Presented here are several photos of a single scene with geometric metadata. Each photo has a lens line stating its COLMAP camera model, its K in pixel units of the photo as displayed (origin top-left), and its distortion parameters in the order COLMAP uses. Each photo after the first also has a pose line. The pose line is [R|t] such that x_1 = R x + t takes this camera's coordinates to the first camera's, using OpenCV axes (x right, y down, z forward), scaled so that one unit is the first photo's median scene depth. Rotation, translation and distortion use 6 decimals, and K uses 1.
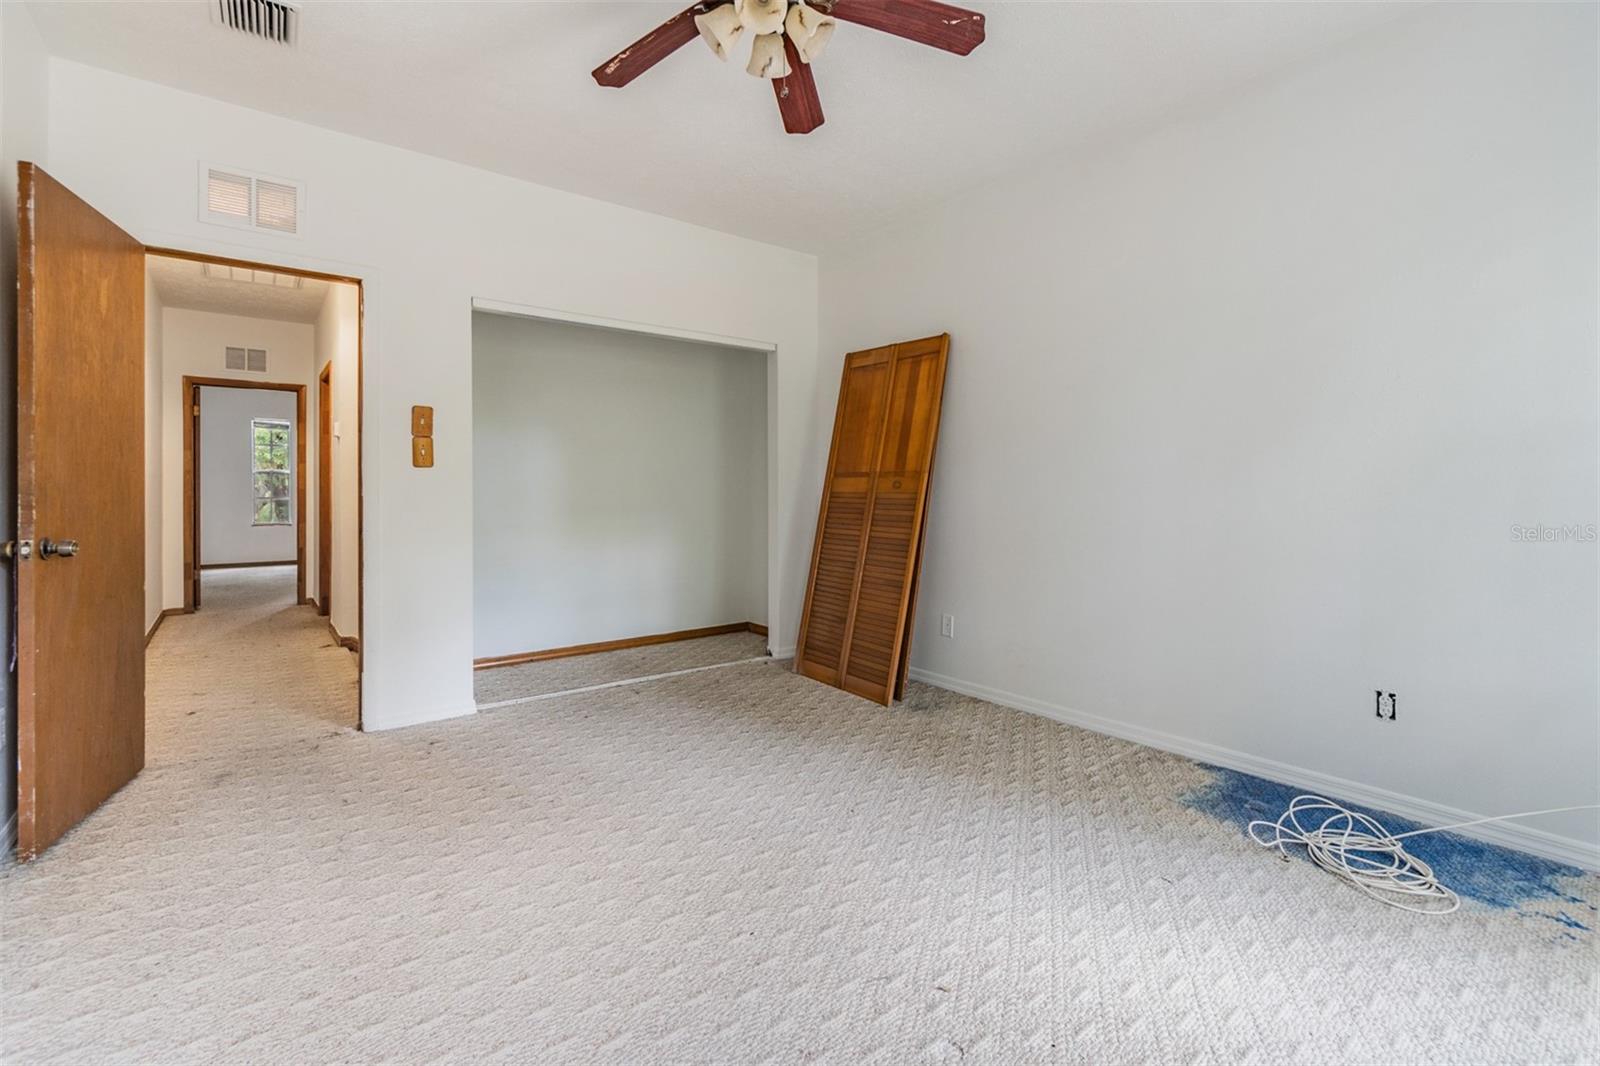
lens RADIAL K [[691.0, 0, 783.6], [0, 691.0, 500.5], [0, 0, 1]] dist [-0.004101, -0.000052]
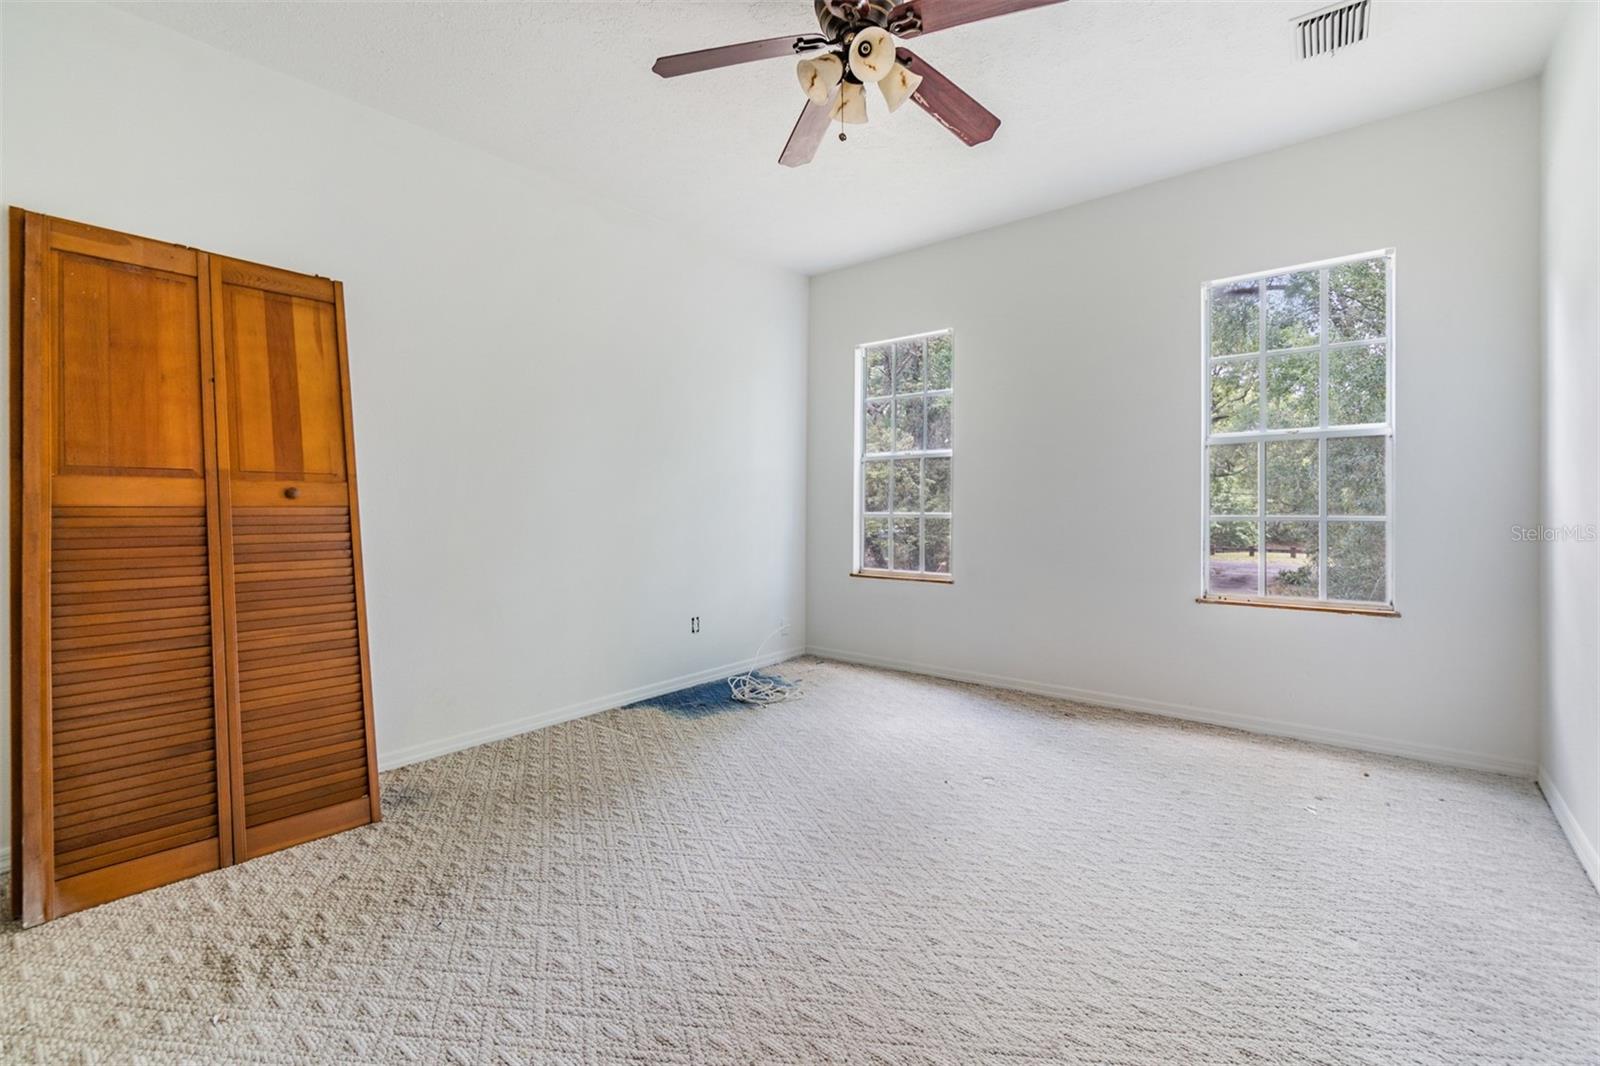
lens RADIAL K [[691.0, 0, 799.2], [0, 691.0, 521.4], [0, 0, 1]] dist [-0.004101, -0.000052]
pose [[-0.219575, -0.017865, 0.975432, -0.548208], [0.021740, 0.999494, 0.023200, -0.001463], [-0.975353, 0.026300, -0.219076, 0.682518]]
